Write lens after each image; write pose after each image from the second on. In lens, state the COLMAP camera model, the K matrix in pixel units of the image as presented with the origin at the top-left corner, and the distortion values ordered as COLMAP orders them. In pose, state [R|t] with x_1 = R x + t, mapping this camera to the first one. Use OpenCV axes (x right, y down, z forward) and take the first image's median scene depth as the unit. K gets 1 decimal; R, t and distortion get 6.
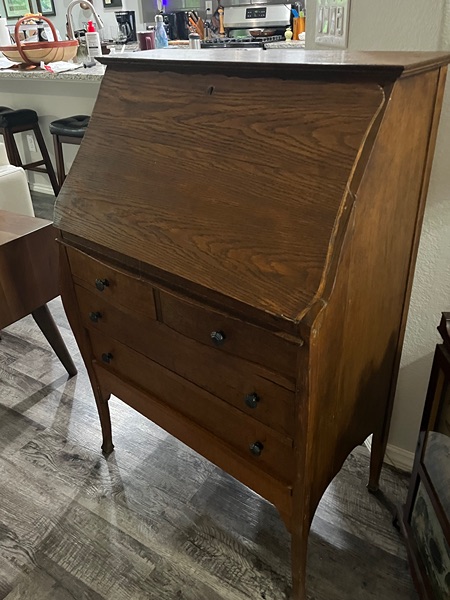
lens RADIAL K [[484.0, 0, 225.0], [0, 484.0, 300.0], [0, 0, 1]] dist [0.059017, -0.075598]
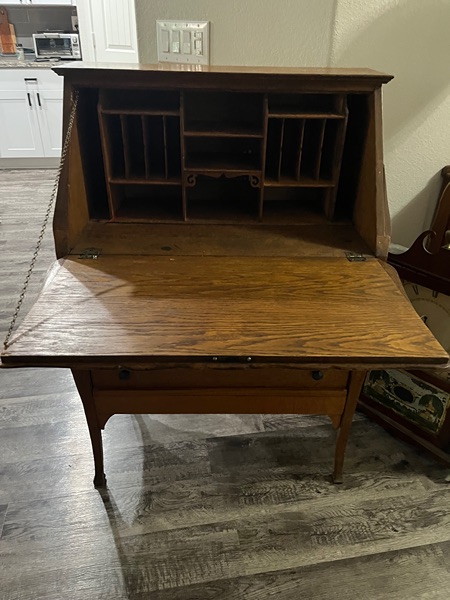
lens RADIAL K [[441.7, 0, 228.3], [0, 441.7, 300.0], [0, 0, 1]] dist [0.079843, -0.106645]
pose [[0.737966, -0.292069, 0.608360, -0.774805], [0.296111, 0.950216, 0.096996, -0.066123], [-0.606403, 0.108562, 0.787712, 0.195779]]
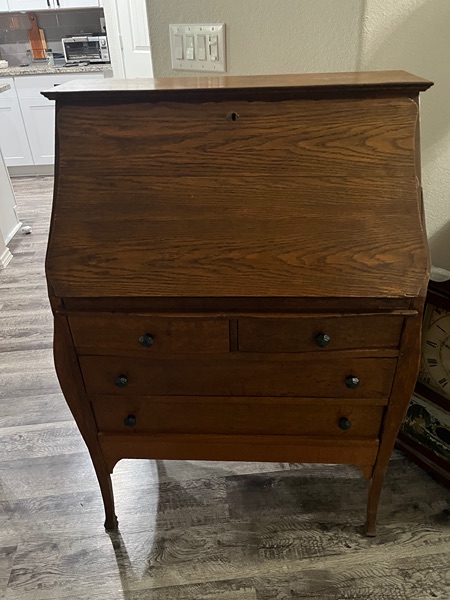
lens RADIAL K [[441.7, 0, 228.3], [0, 441.7, 300.0], [0, 0, 1]] dist [0.079843, -0.106645]
pose [[0.786120, -0.306456, 0.536750, -0.621757], [0.310129, 0.946766, 0.086341, -0.141927], [-0.534636, 0.098588, 0.839312, 0.245692]]
